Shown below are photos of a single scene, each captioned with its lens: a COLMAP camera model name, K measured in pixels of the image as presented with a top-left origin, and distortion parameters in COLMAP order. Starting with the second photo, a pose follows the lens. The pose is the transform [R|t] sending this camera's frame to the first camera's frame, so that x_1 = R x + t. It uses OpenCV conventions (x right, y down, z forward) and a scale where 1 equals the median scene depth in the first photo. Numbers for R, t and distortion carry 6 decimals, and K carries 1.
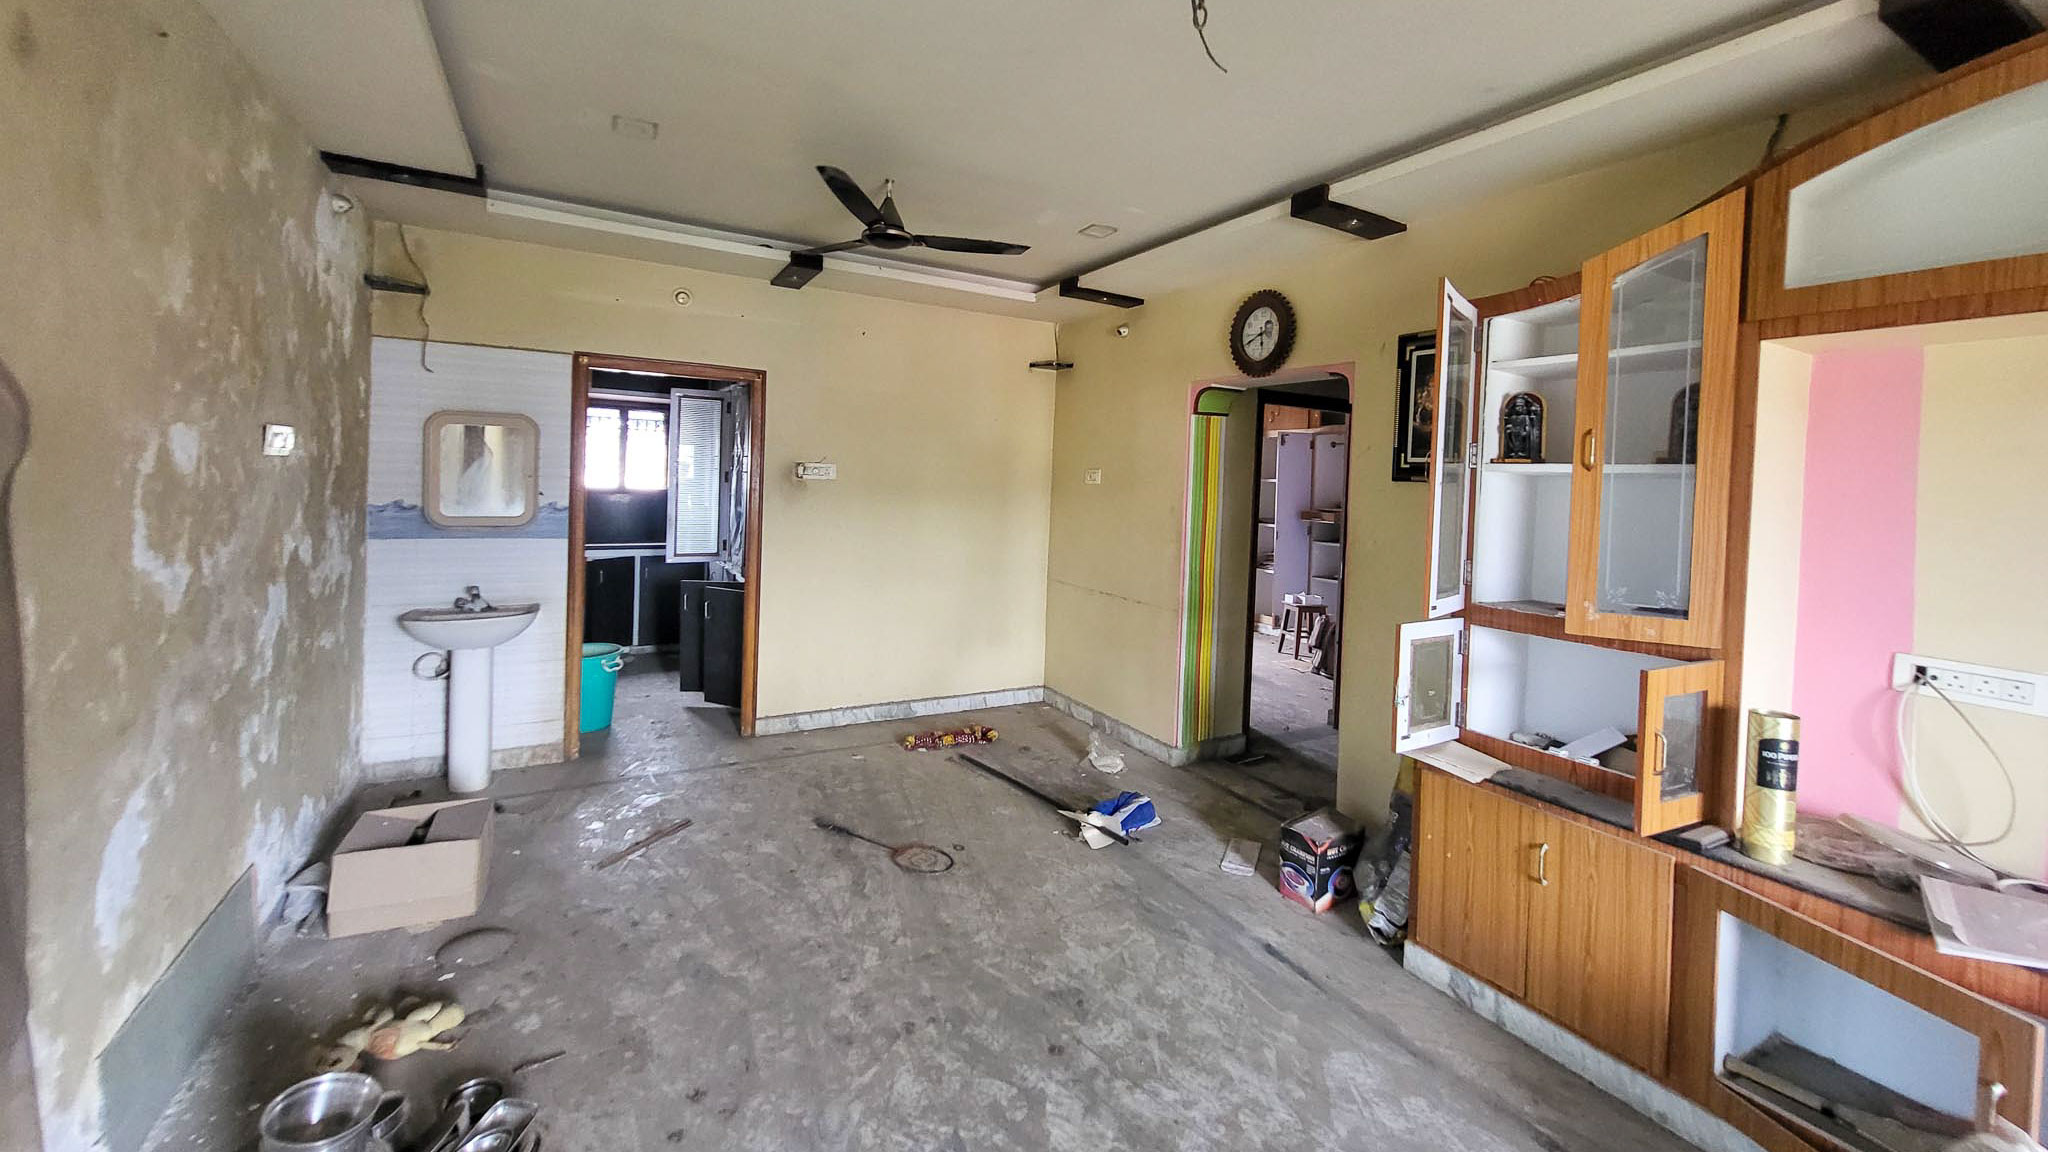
lens RADIAL K [[799.5, 0, 1022.2], [0, 799.5, 497.8], [0, 0, 1]] dist [0.006023, -0.002260]
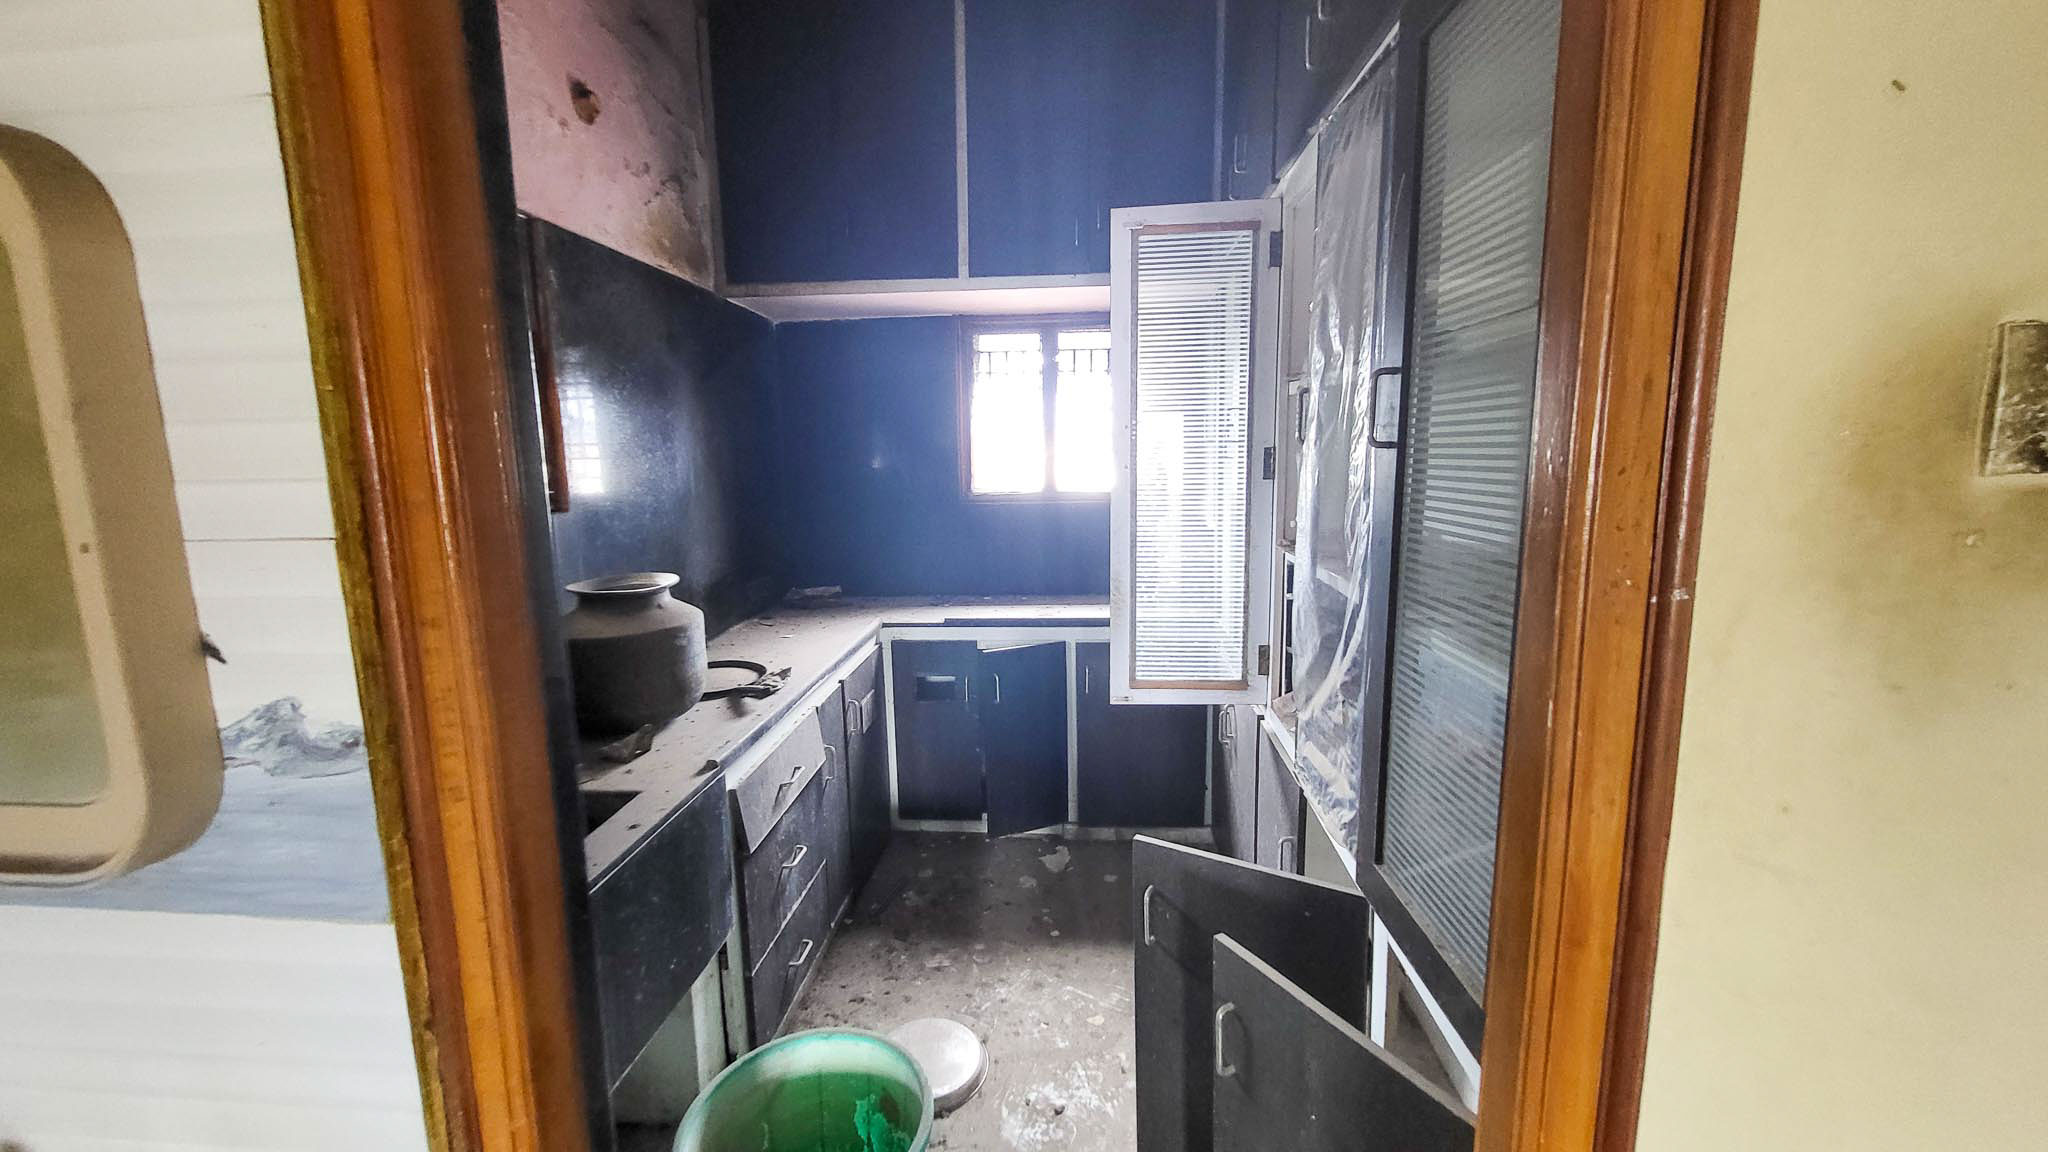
lens RADIAL K [[799.5, 0, 1019.2], [0, 799.5, 571.7], [0, 0, 1]] dist [0.006023, -0.002260]
pose [[0.823268, 0.035254, -0.566557, -0.557644], [0.034843, 0.993049, 0.112423, -0.047504], [0.566583, -0.112295, 0.816317, 1.394385]]
